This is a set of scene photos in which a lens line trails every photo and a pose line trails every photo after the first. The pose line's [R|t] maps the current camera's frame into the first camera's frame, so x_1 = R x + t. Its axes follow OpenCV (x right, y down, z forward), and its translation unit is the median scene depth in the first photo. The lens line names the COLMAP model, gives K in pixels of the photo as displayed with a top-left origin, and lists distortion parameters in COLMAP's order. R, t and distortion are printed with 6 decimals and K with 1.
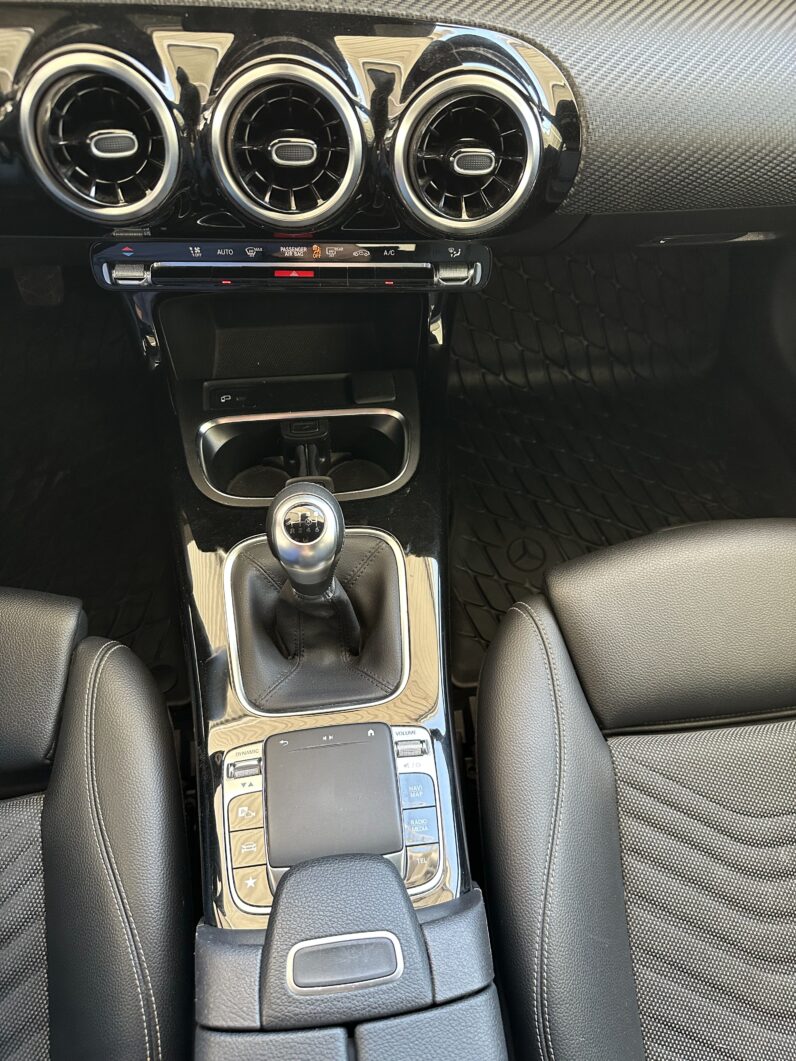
lens RADIAL K [[756.8, 0, 401.7], [0, 756.8, 535.2], [0, 0, 1]] dist [0.080096, -0.118124]
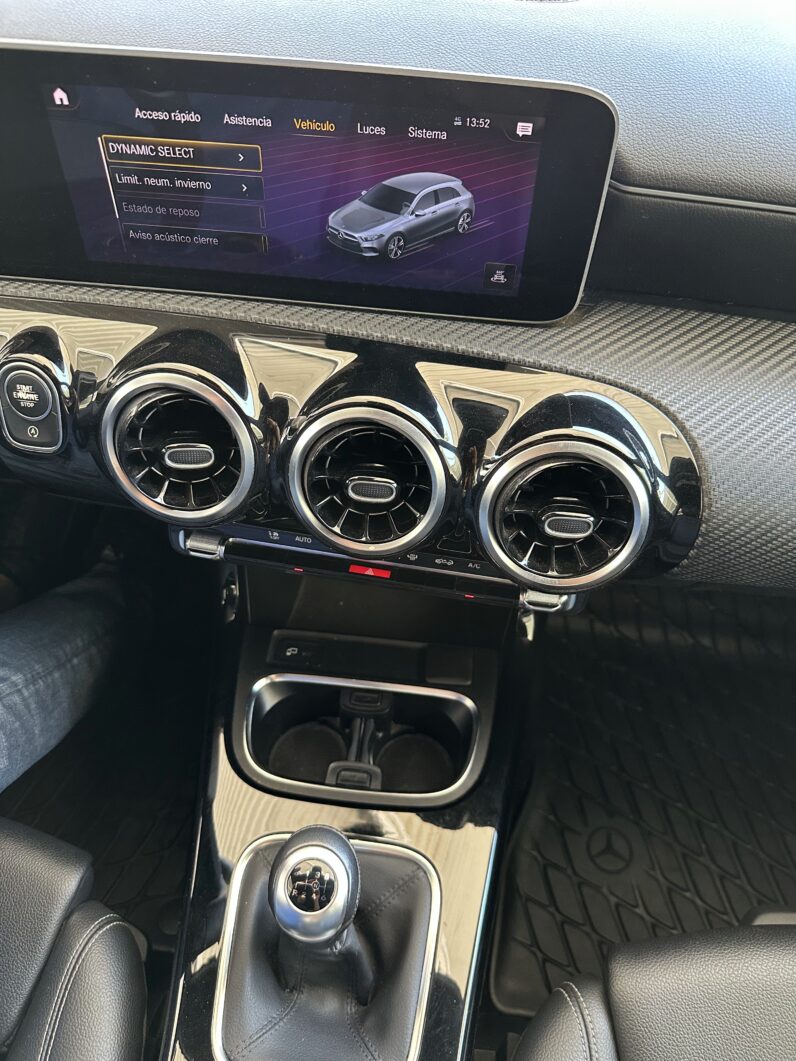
lens RADIAL K [[756.8, 0, 401.7], [0, 756.8, 535.2], [0, 0, 1]] dist [0.080096, -0.118124]
pose [[0.972184, 0.158046, -0.172860, 0.047481], [-0.183756, 0.972294, -0.144495, -0.246389], [0.145233, 0.172240, 0.974290, 0.095480]]
